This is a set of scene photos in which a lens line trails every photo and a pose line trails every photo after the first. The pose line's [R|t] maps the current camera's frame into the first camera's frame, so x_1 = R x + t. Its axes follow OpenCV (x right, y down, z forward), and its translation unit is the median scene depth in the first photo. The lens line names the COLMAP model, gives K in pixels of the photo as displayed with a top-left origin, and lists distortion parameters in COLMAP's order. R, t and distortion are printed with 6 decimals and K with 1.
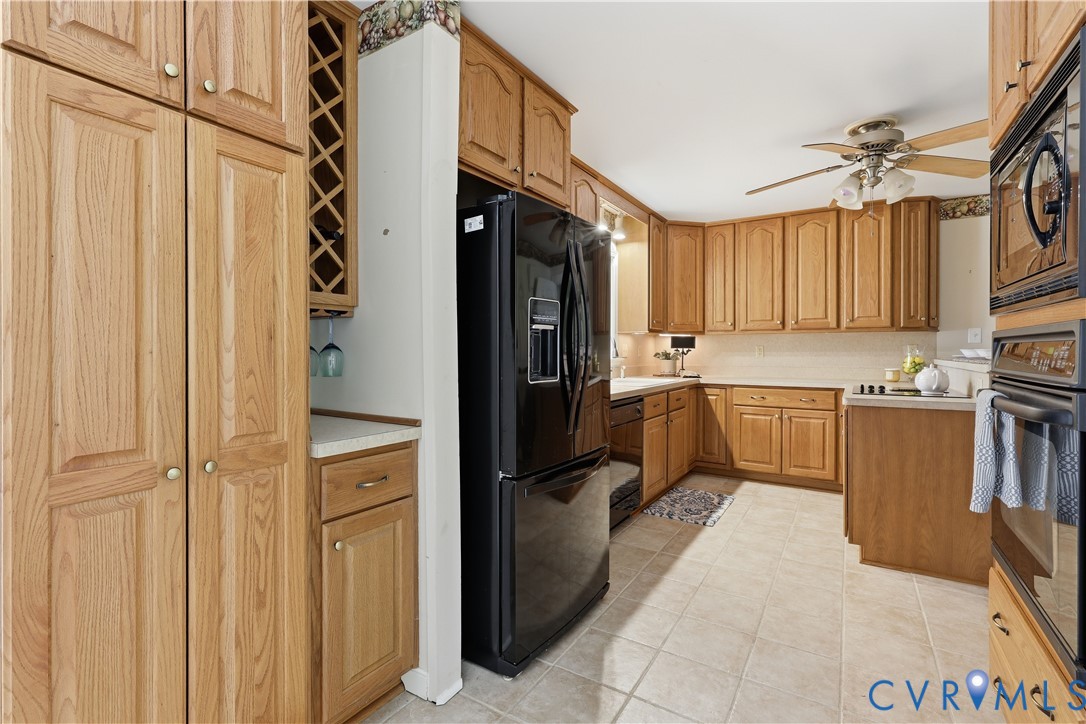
lens RADIAL K [[498.0, 0, 541.4], [0, 498.0, 353.1], [0, 0, 1]] dist [0.002262, 0.000312]
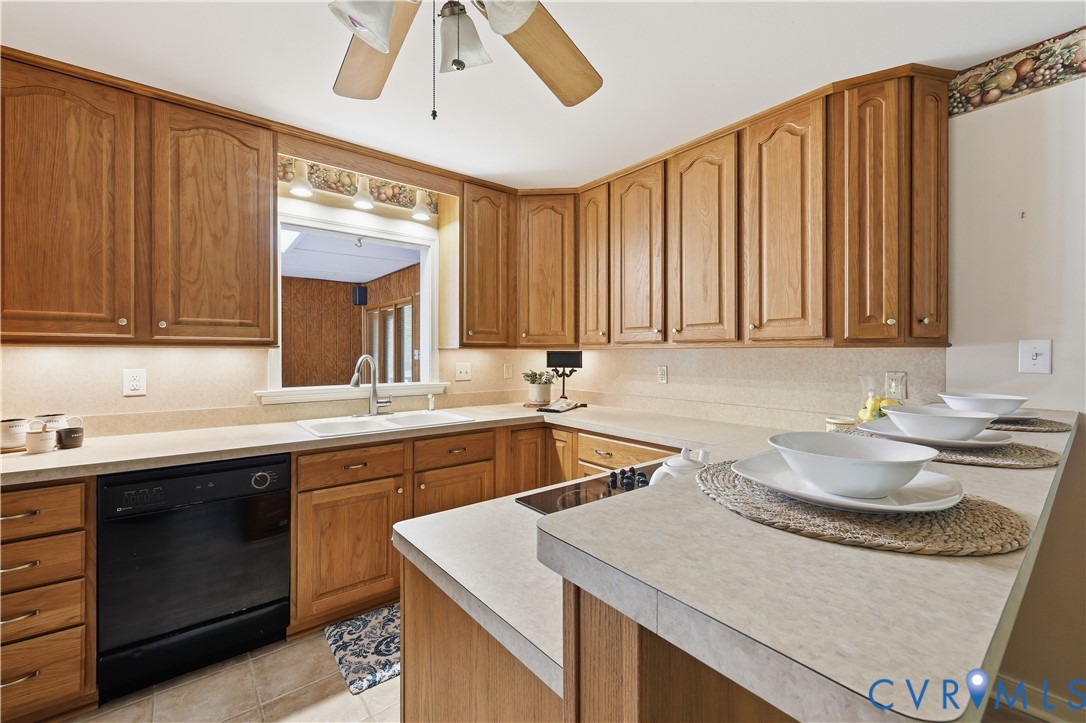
lens RADIAL K [[449.0, 0, 534.3], [0, 449.0, 353.5], [0, 0, 1]] dist [-0.001396, 0.000791]
pose [[0.944801, 0.001421, -0.327641, 0.545818], [-0.002811, 0.999989, -0.003768, -0.033022], [0.327632, 0.004481, 0.944795, 0.447217]]
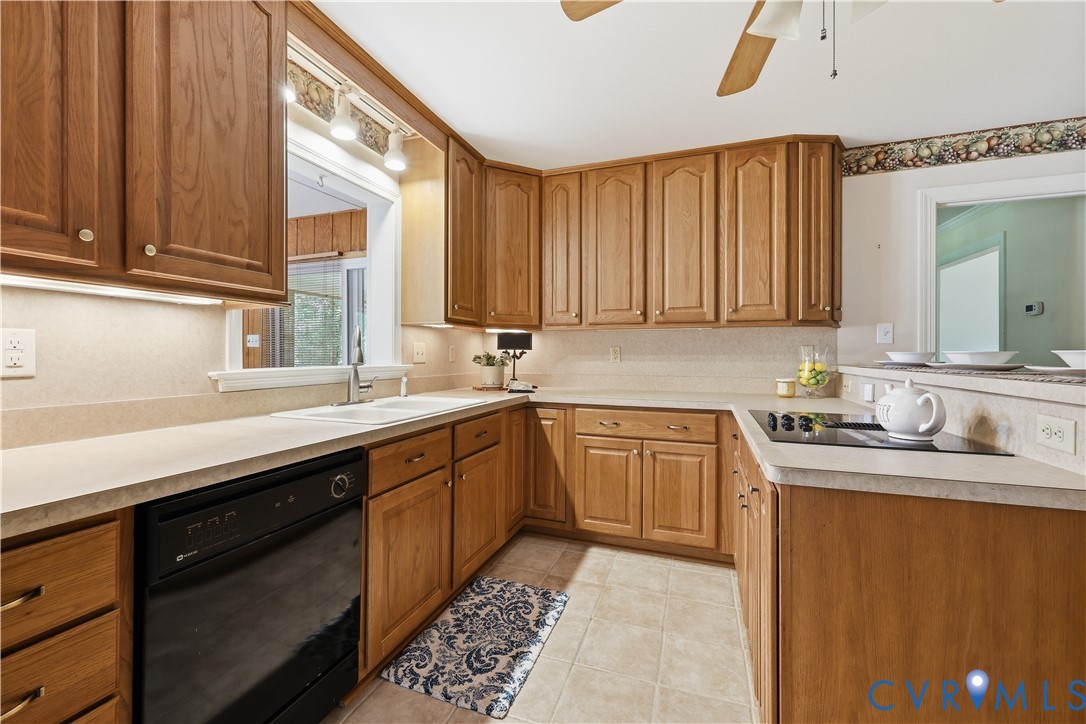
lens RADIAL K [[449.0, 0, 541.5], [0, 449.0, 353.3], [0, 0, 1]] dist [-0.001396, 0.000791]
pose [[0.976528, 0.003100, 0.215369, 0.220010], [-0.001847, 0.999980, -0.006016, -0.000741], [-0.215383, 0.005477, 0.976514, 0.439247]]
